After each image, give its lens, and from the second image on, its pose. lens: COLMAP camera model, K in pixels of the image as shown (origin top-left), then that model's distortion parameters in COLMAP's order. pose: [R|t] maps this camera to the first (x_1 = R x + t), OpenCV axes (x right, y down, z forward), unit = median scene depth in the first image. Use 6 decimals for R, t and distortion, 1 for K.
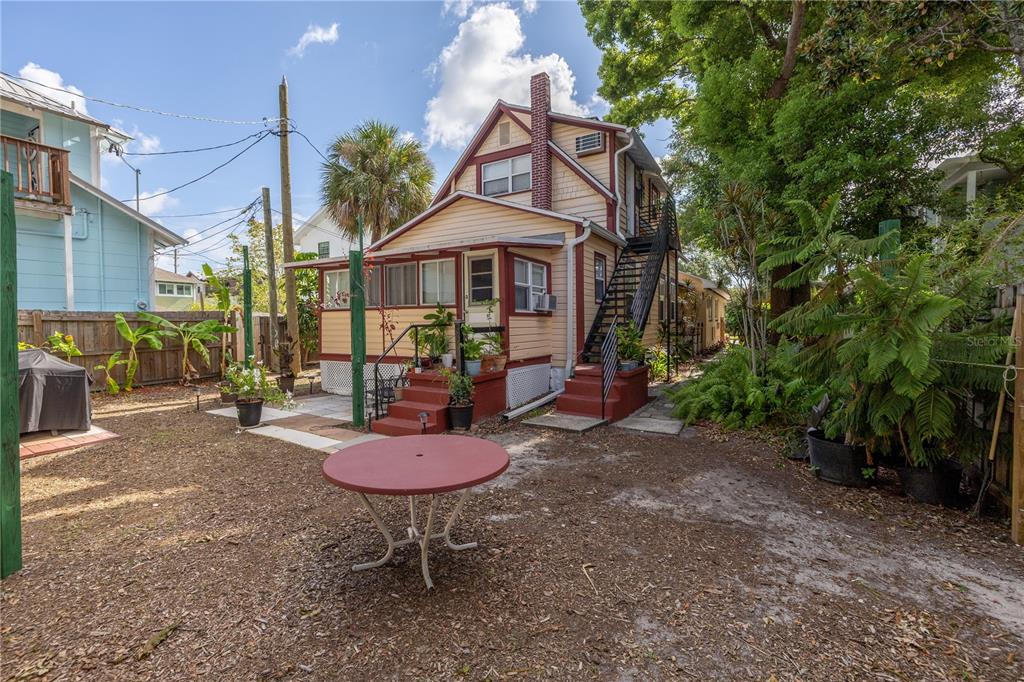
lens RADIAL K [[432.1, 0, 505.0], [0, 432.1, 337.6], [0, 0, 1]] dist [-0.000836, -0.000144]
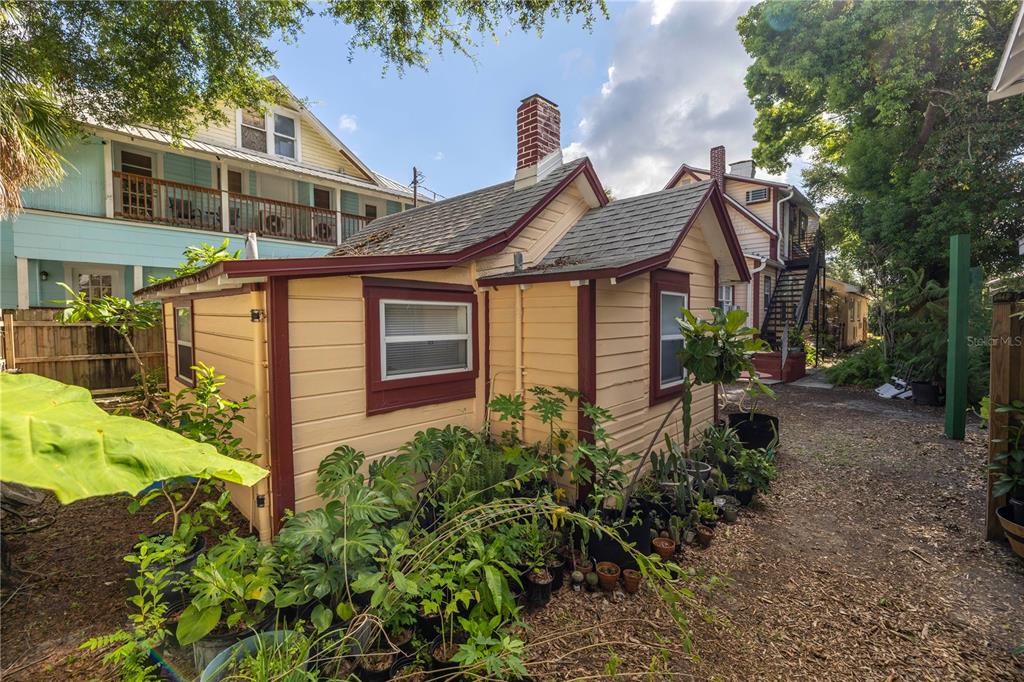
lens RADIAL K [[432.1, 0, 505.0], [0, 432.1, 337.6], [0, 0, 1]] dist [-0.000836, -0.000144]
pose [[0.973516, 0.017459, -0.227951, -0.270900], [-0.015624, 0.999829, 0.009852, 0.011339], [0.228084, -0.006030, 0.973623, -0.550901]]
